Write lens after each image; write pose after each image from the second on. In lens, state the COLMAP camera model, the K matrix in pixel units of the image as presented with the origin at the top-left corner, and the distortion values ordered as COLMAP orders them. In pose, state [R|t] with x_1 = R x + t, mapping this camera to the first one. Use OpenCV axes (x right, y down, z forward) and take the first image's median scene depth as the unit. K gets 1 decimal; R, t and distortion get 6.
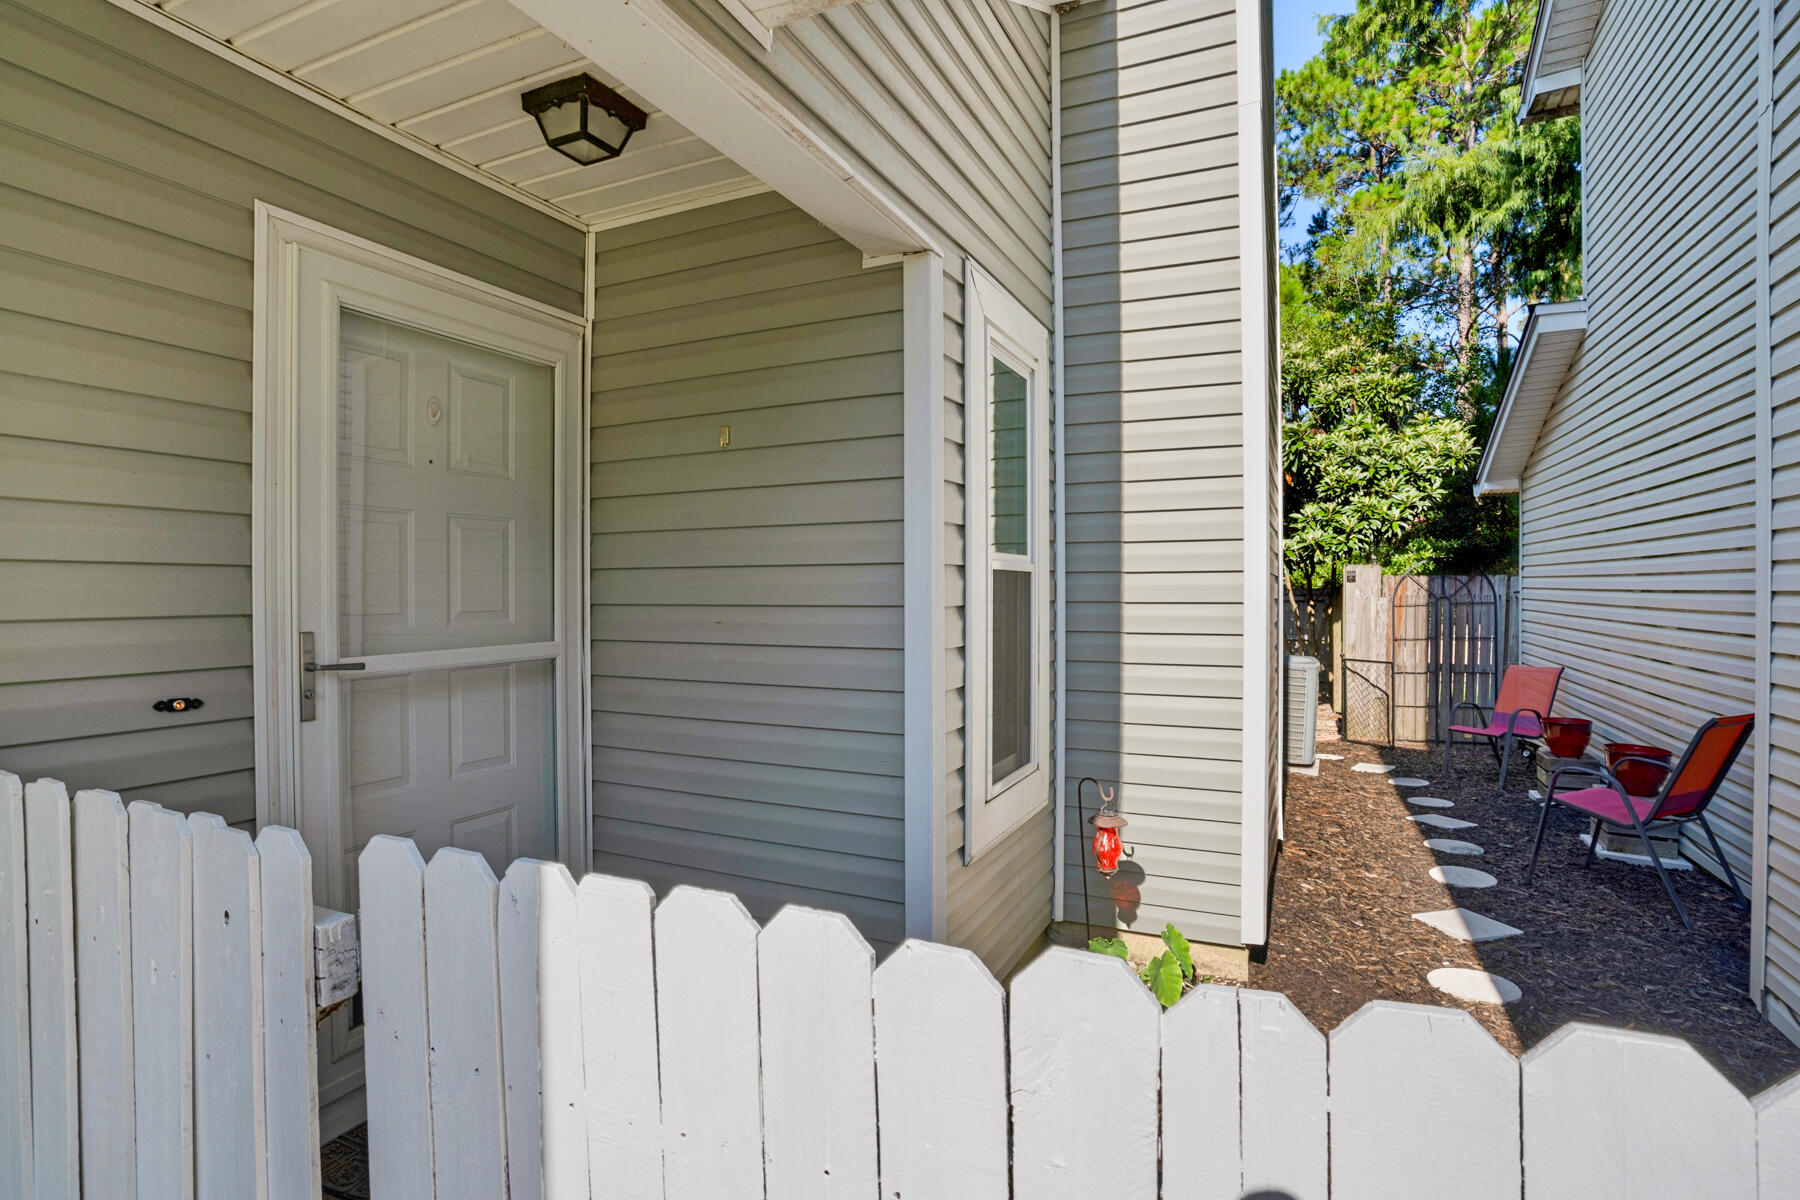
lens RADIAL K [[908.7, 0, 898.5], [0, 908.7, 596.4], [0, 0, 1]] dist [-0.052007, 0.003898]
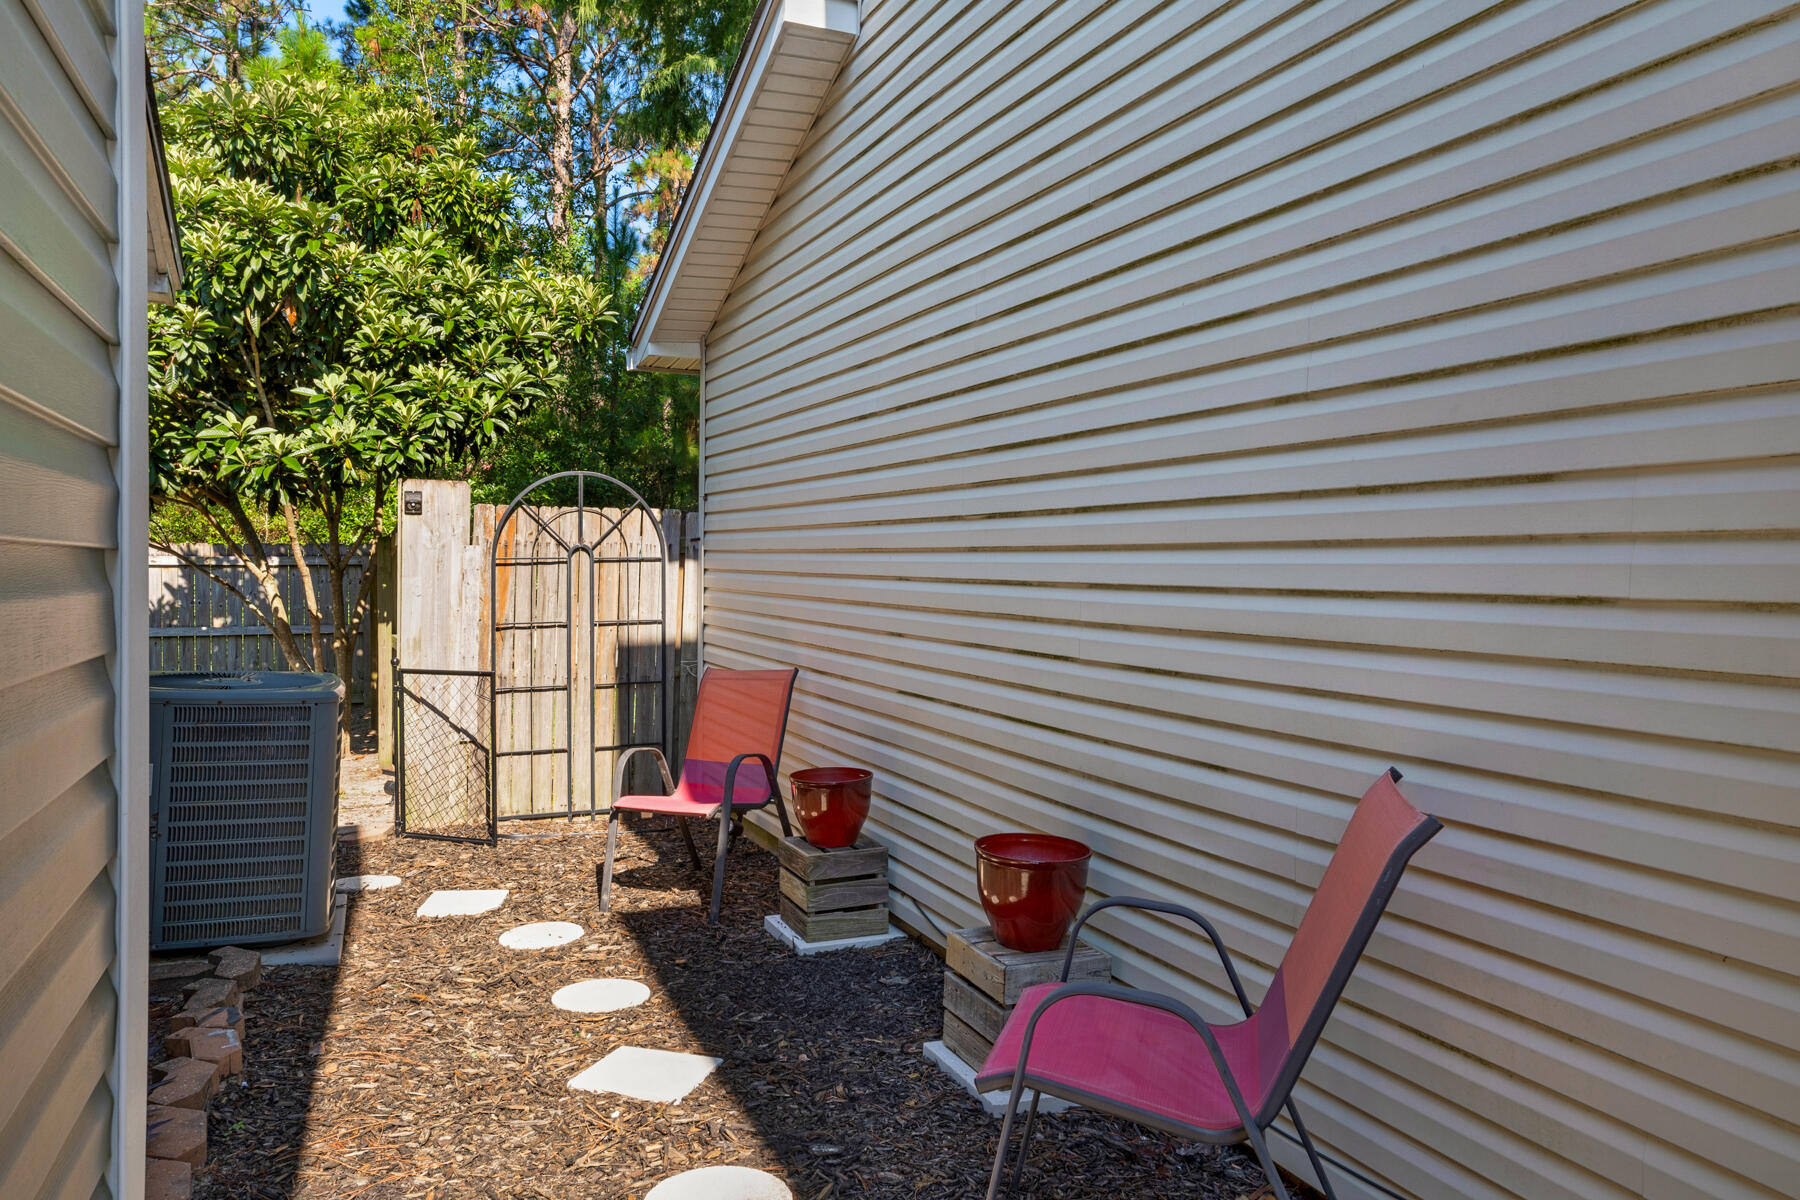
lens RADIAL K [[1212.5, 0, 902.5], [0, 1212.5, 596.4], [0, 0, 1]] dist [-0.024172, 0.002288]
pose [[0.654317, -0.008045, 0.756178, 0.149523], [-0.005879, 0.999859, 0.015724, 0.014919], [-0.756198, -0.014734, 0.654177, 0.302398]]
